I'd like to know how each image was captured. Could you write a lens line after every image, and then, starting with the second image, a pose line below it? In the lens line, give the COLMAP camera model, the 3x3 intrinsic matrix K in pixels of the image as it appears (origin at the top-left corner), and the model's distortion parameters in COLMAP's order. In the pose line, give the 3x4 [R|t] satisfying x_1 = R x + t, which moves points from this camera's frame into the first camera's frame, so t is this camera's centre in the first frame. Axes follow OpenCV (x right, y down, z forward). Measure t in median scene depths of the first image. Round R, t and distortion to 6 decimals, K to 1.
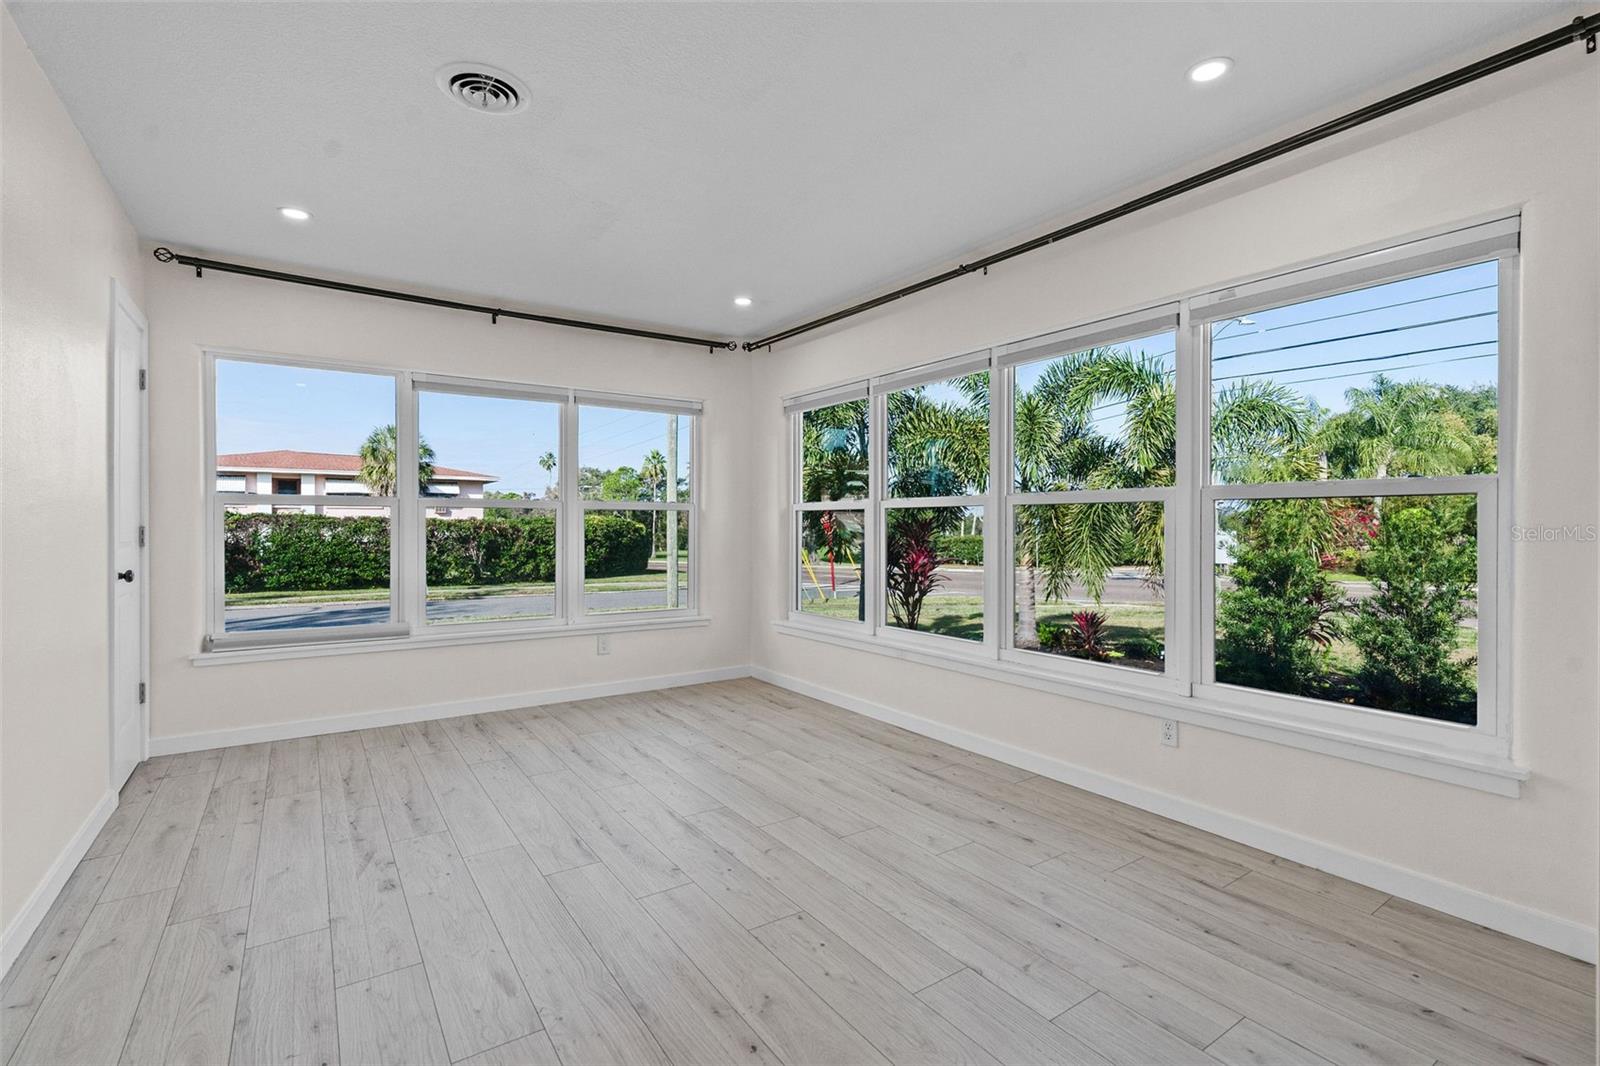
lens RADIAL K [[730.2, 0, 794.7], [0, 730.2, 525.5], [0, 0, 1]] dist [-0.005221, 0.000263]
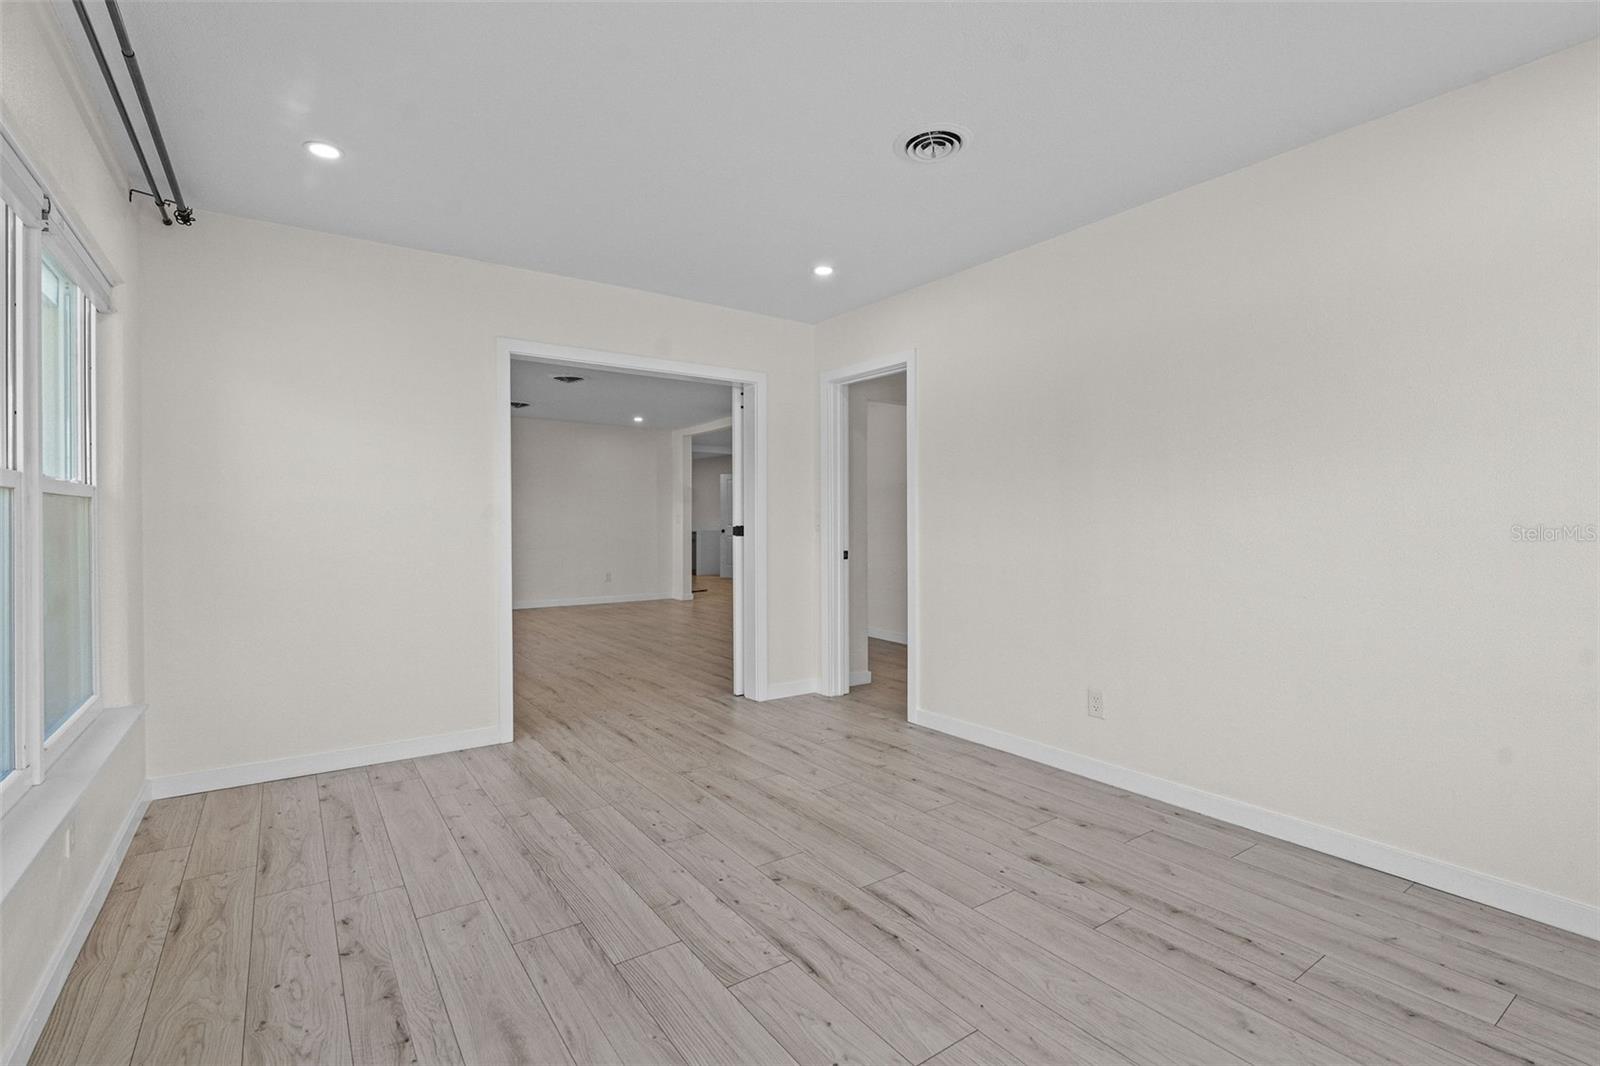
lens RADIAL K [[730.2, 0, 794.7], [0, 730.2, 525.5], [0, 0, 1]] dist [-0.005221, 0.000263]
pose [[-0.999913, 0.001202, -0.013103, -0.164946], [0.001055, 0.999937, 0.011213, -0.009479], [0.013116, 0.011198, -0.999851, 1.850648]]
